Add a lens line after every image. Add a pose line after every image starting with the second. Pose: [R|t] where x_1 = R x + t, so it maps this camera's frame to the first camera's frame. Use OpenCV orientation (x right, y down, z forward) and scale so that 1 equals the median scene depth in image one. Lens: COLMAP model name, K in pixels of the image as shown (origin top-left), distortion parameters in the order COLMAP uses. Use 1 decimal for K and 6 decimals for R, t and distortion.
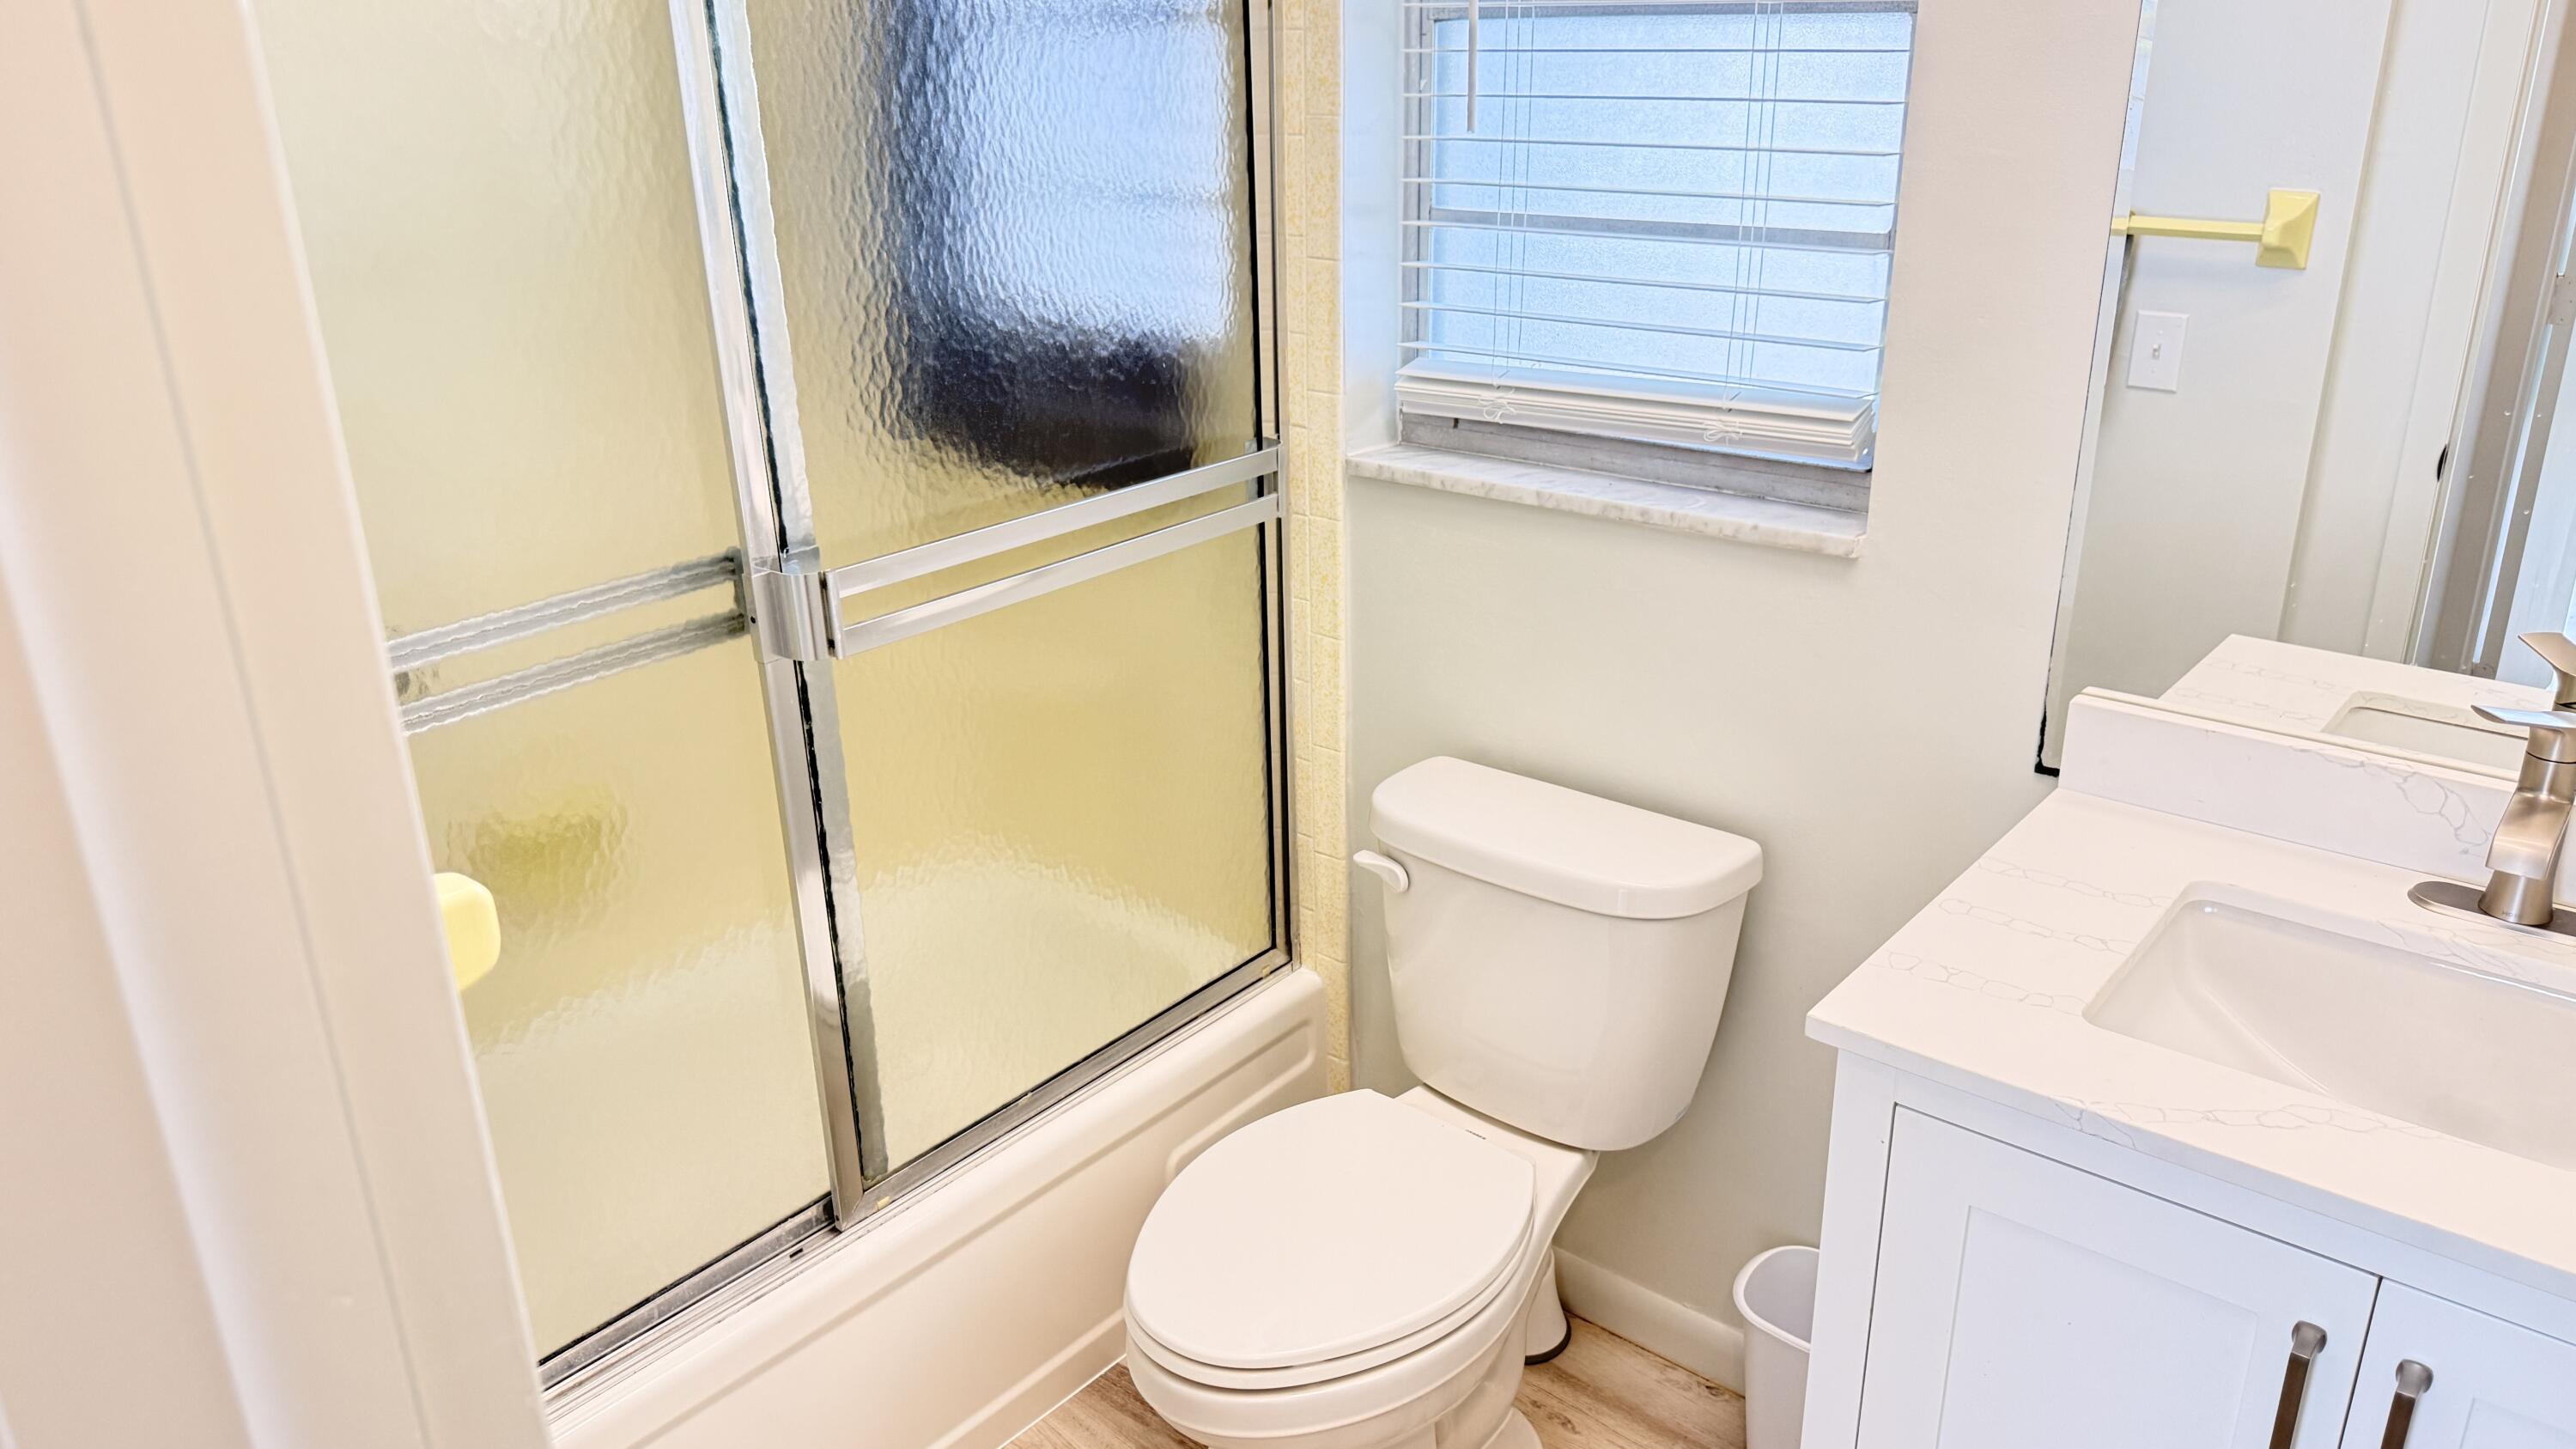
lens RADIAL K [[1880.6, 0, 1288.0], [0, 1880.6, 724.5], [0, 0, 1]] dist [0.099889, 0.000466]
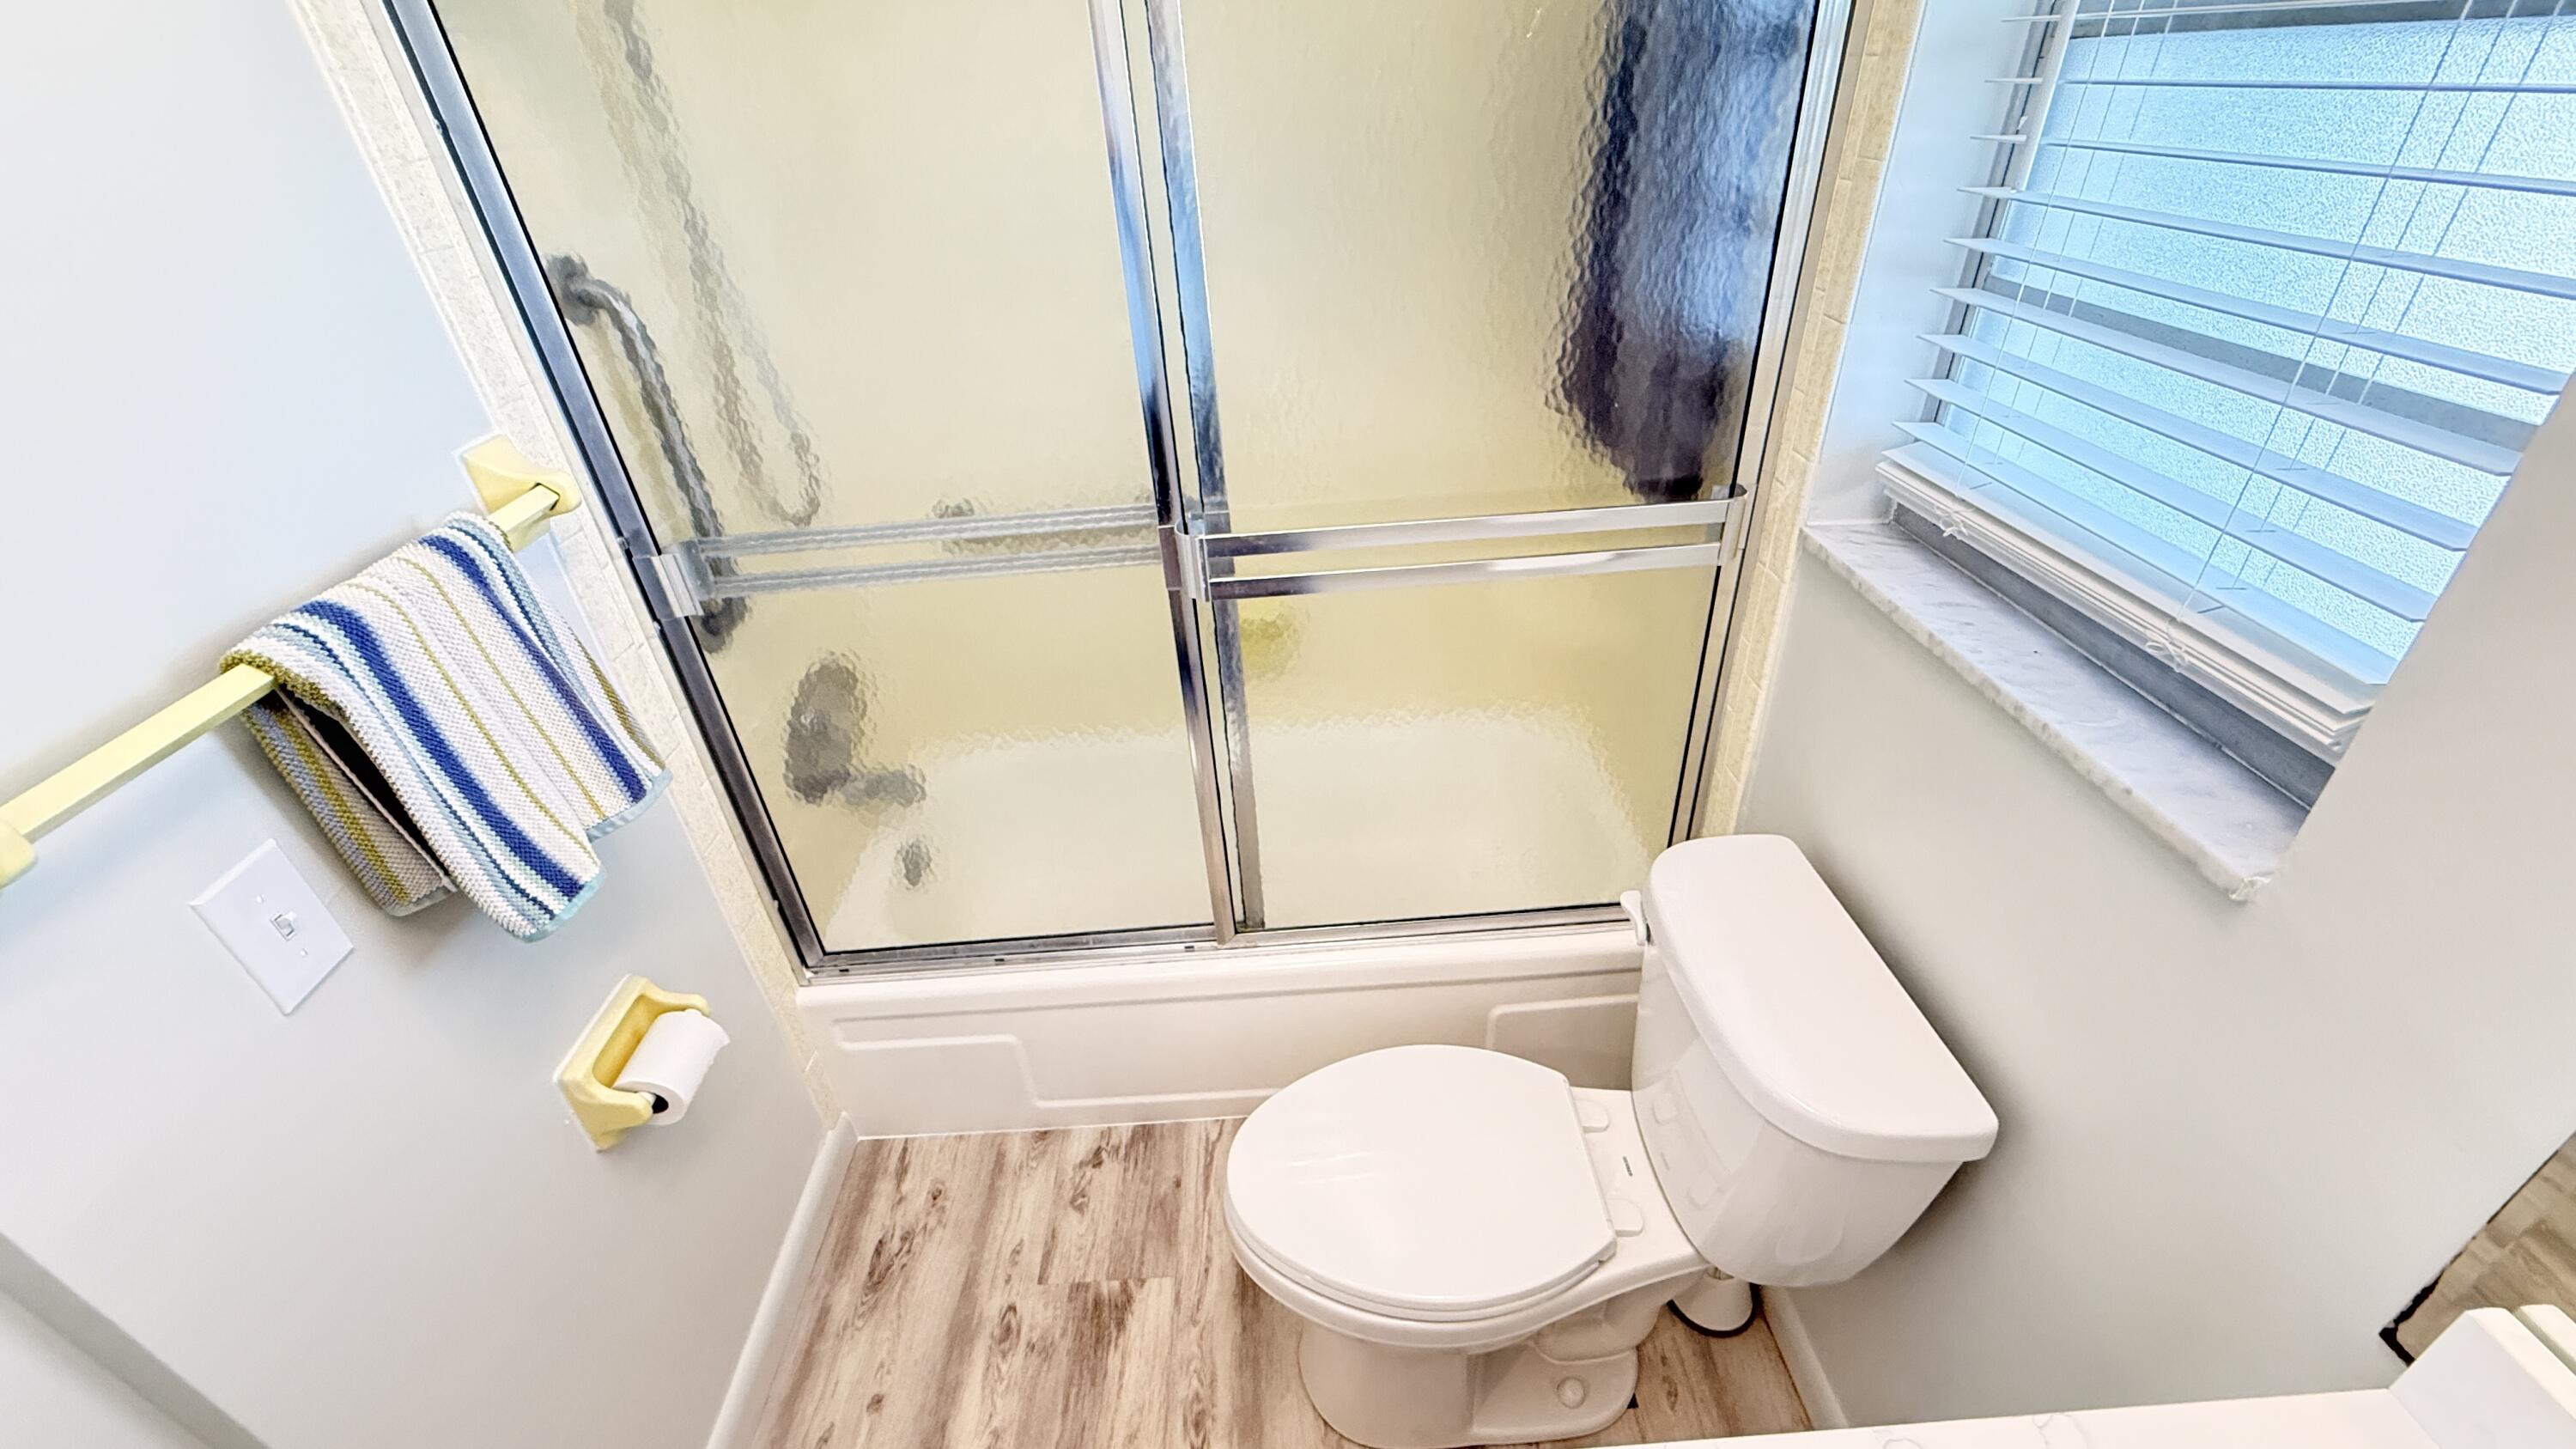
lens RADIAL K [[1036.0, 0, 1342.7], [0, 1036.0, 719.8], [0, 0, 1]] dist [-0.000214, -0.000155]
pose [[0.697384, 0.385744, -0.604034, 0.238066], [-0.250511, 0.920838, 0.298834, -0.155244], [0.671491, -0.057085, 0.738811, 0.444776]]
